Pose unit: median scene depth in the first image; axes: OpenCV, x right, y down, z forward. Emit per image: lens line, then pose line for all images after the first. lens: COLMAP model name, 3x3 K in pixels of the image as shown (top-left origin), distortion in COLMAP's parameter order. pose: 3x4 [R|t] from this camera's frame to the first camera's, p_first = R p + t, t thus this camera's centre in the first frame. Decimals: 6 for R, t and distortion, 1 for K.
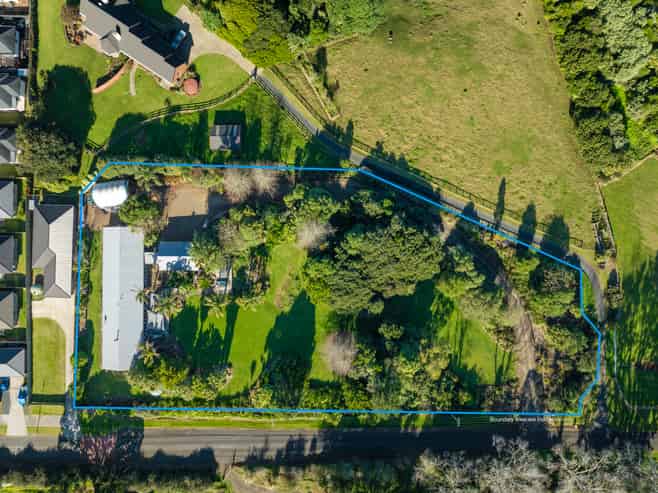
lens RADIAL K [[461.5, 0, 329.0], [0, 461.5, 246.5], [0, 0, 1]] dist [-0.025596, -0.005076]
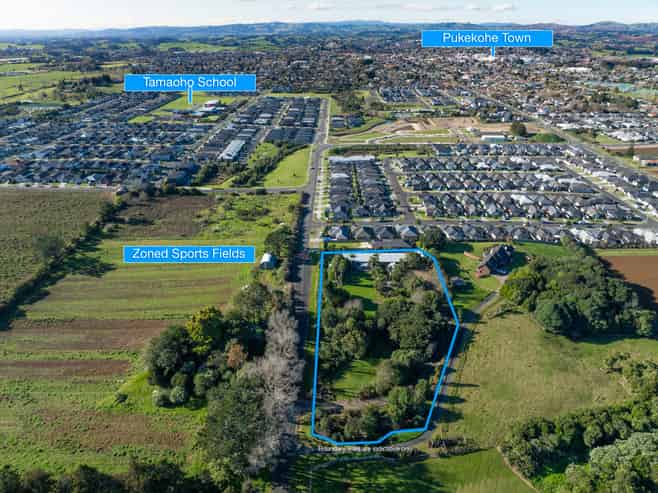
lens RADIAL K [[461.5, 0, 329.0], [0, 461.5, 246.5], [0, 0, 1]] dist [-0.025596, -0.005076]
pose [[-0.000795, 0.436754, -0.899581, 1.467875], [-0.999851, 0.015148, 0.008239, 0.296305], [0.017225, 0.899453, 0.436677, -0.013723]]
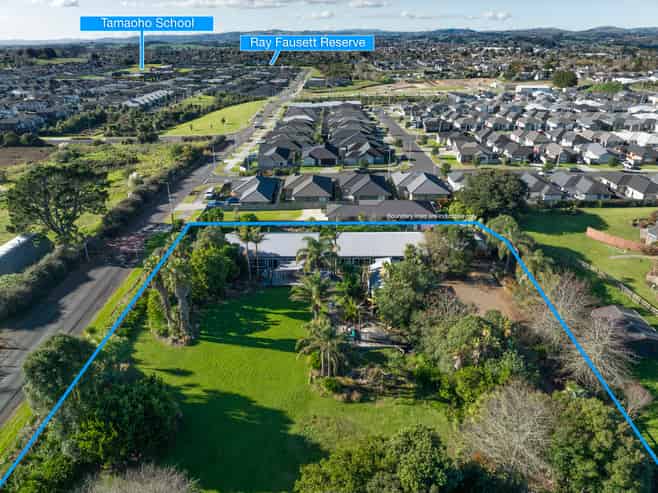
lens RADIAL K [[461.5, 0, 329.0], [0, 461.5, 246.5], [0, 0, 1]] dist [-0.025596, -0.005076]
pose [[0.001369, 0.420236, -0.907414, 0.205209], [-0.999786, 0.019298, 0.007428, 0.097686], [0.020633, 0.907210, 0.420173, 0.677659]]
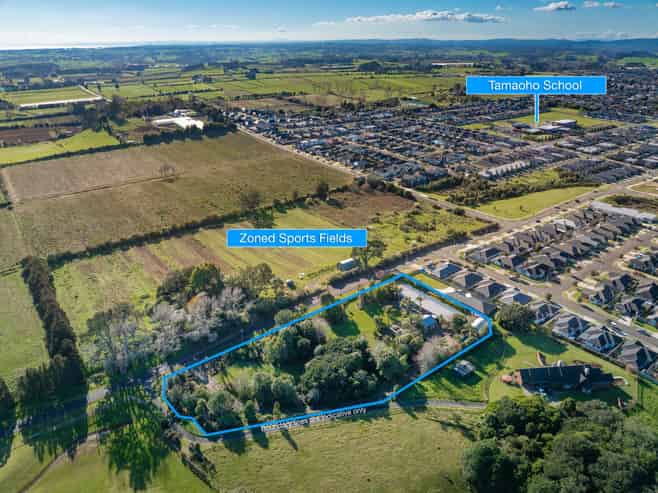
lens RADIAL K [[461.5, 0, 329.0], [0, 461.5, 246.5], [0, 0, 1]] dist [-0.025596, -0.005076]
pose [[-0.783342, 0.262730, -0.563337, 0.863537], [-0.621348, -0.305626, 0.721470, -0.921389], [0.017381, 0.915186, 0.402657, 0.007576]]
